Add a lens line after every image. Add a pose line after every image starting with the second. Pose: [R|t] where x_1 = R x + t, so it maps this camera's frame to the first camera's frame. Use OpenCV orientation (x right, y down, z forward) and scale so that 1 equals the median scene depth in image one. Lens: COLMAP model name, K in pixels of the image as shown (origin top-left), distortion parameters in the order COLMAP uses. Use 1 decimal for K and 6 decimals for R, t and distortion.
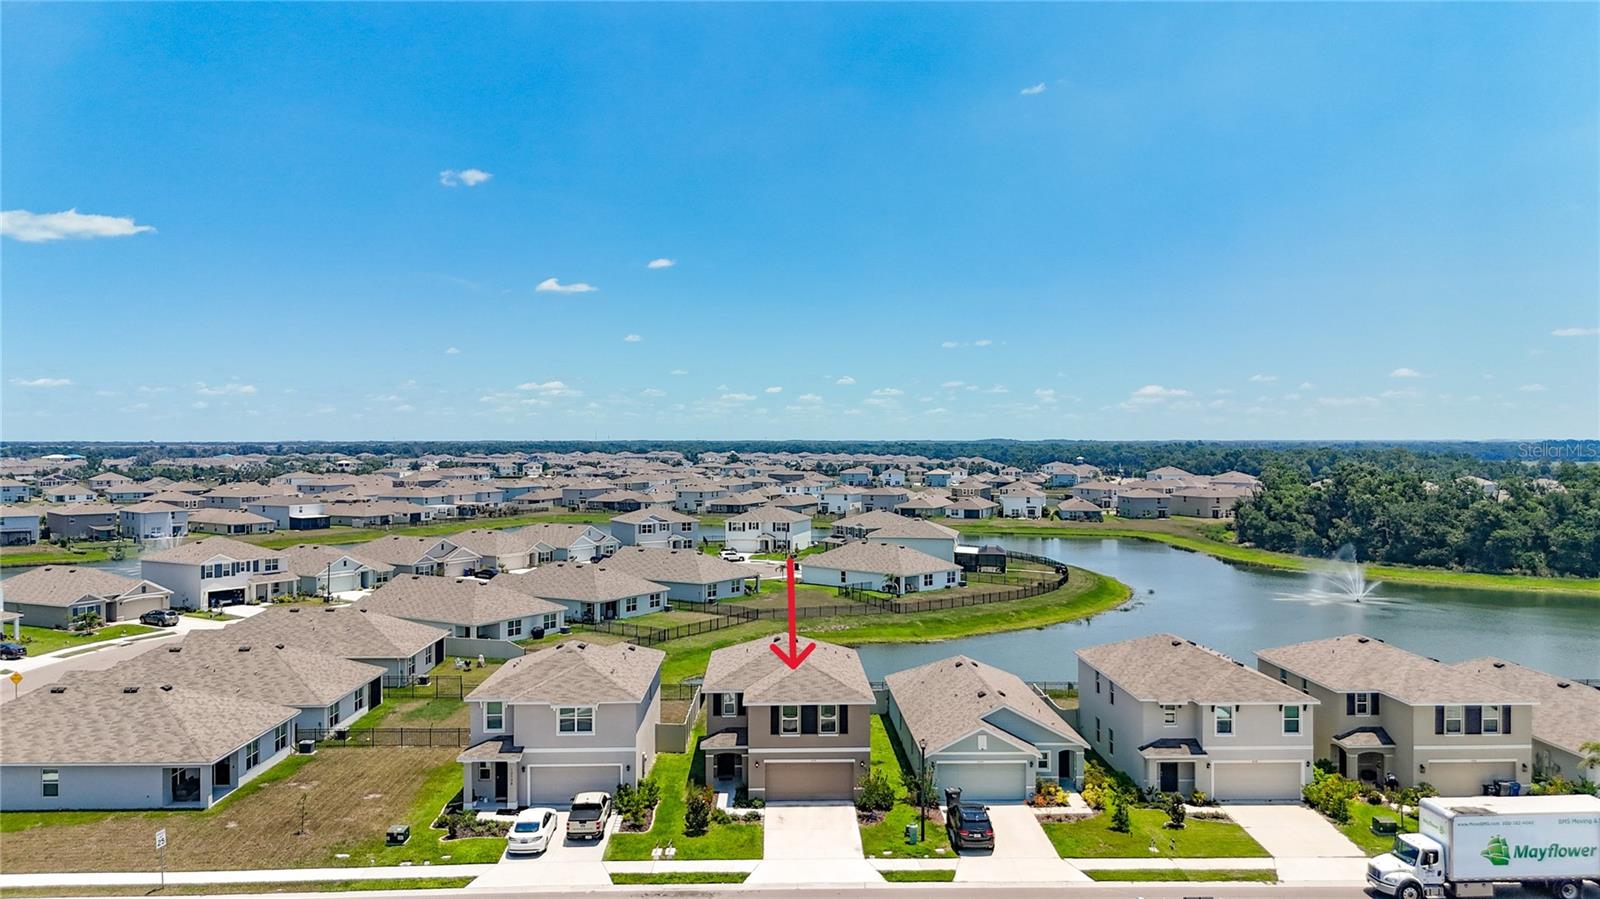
lens RADIAL K [[1083.7, 0, 775.4], [0, 1083.7, 447.8], [0, 0, 1]] dist [0.038449, -0.038521]
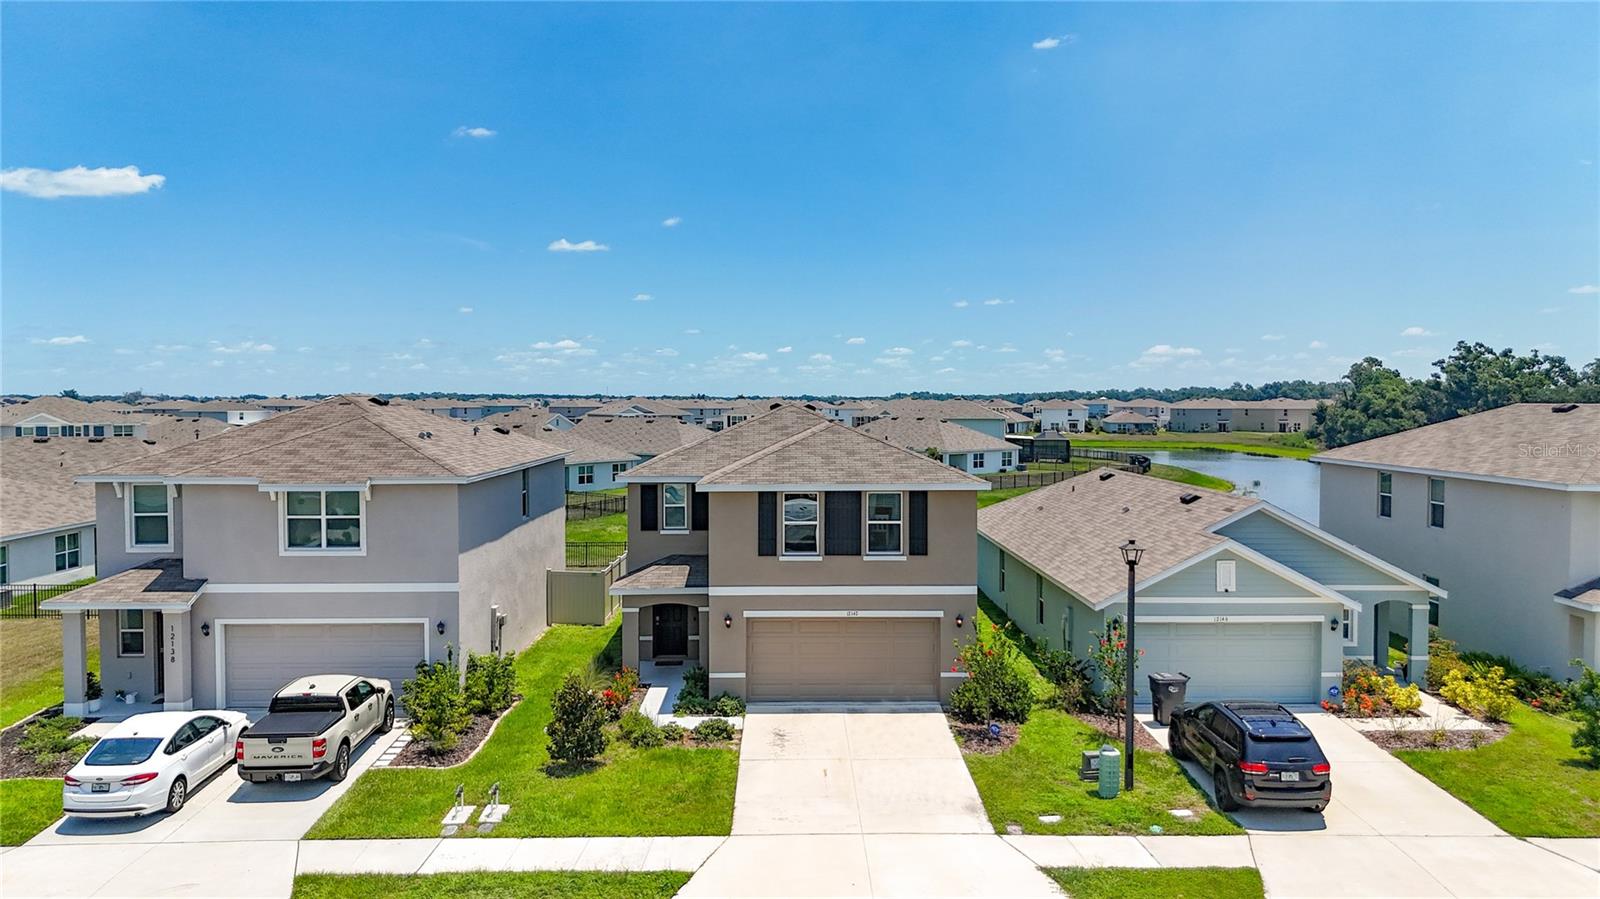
lens RADIAL K [[1083.7, 0, 806.3], [0, 1083.7, 442.7], [0, 0, 1]] dist [0.038449, -0.038521]
pose [[0.999763, 0.010100, 0.019267, 0.006162], [-0.010780, 0.999310, 0.035532, 0.192581], [-0.018895, -0.035731, 0.999183, 0.529170]]
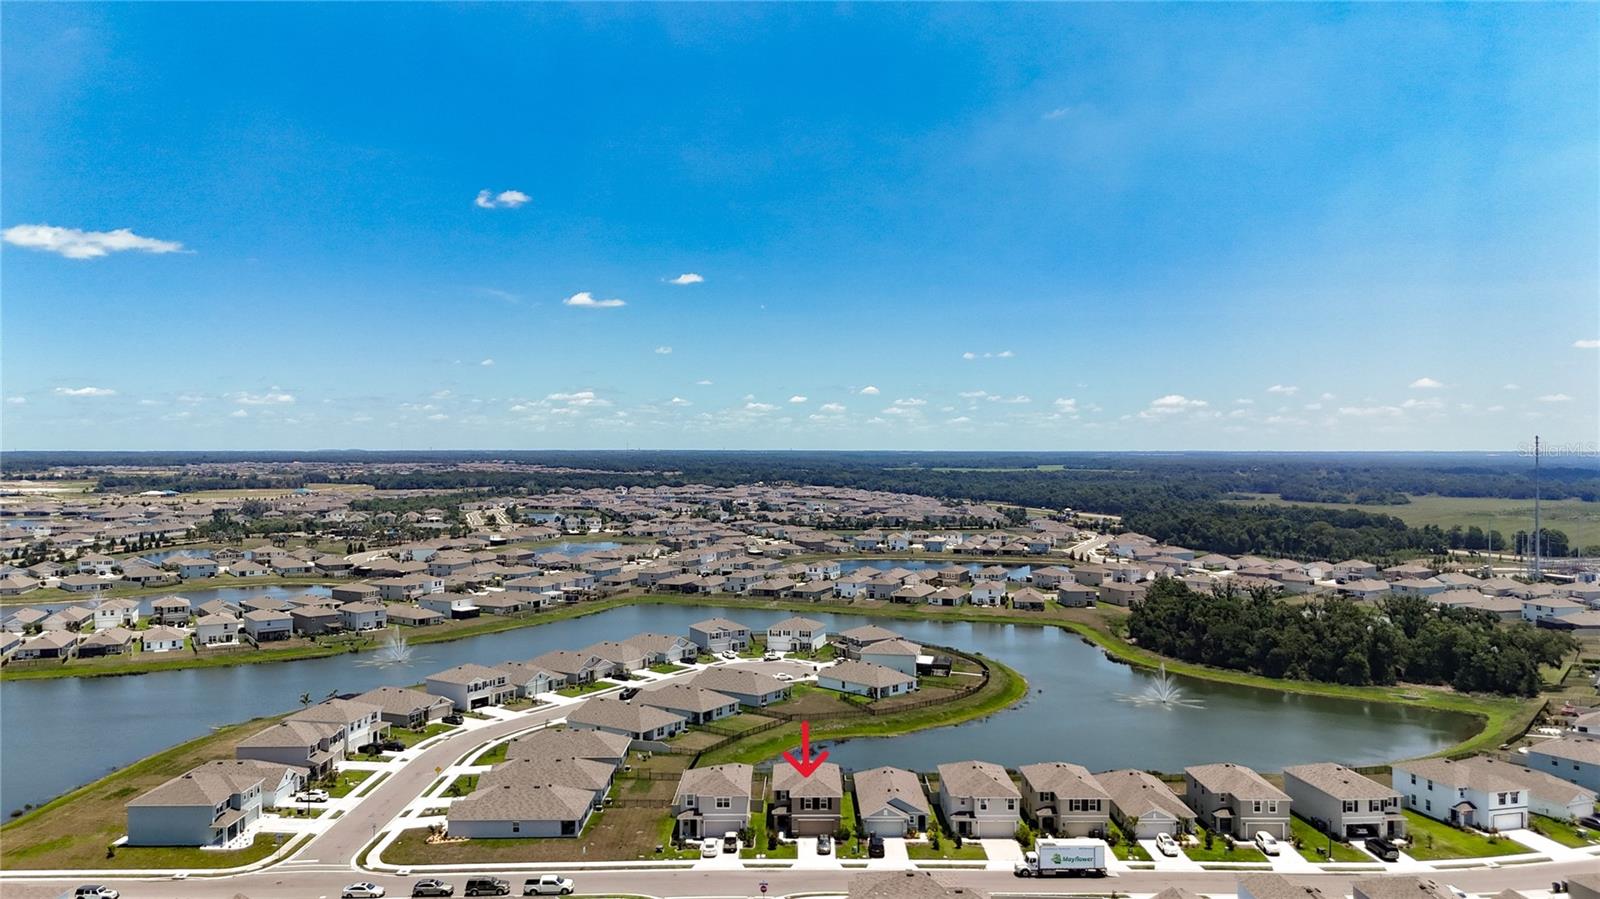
lens RADIAL K [[1083.7, 0, 794.9], [0, 1083.7, 440.7], [0, 0, 1]] dist [0.038449, -0.038521]
pose [[0.999962, 0.007655, -0.004207, -0.013318], [-0.007690, 0.999937, -0.008148, -0.543283], [0.004144, 0.008180, 0.999958, -1.456496]]
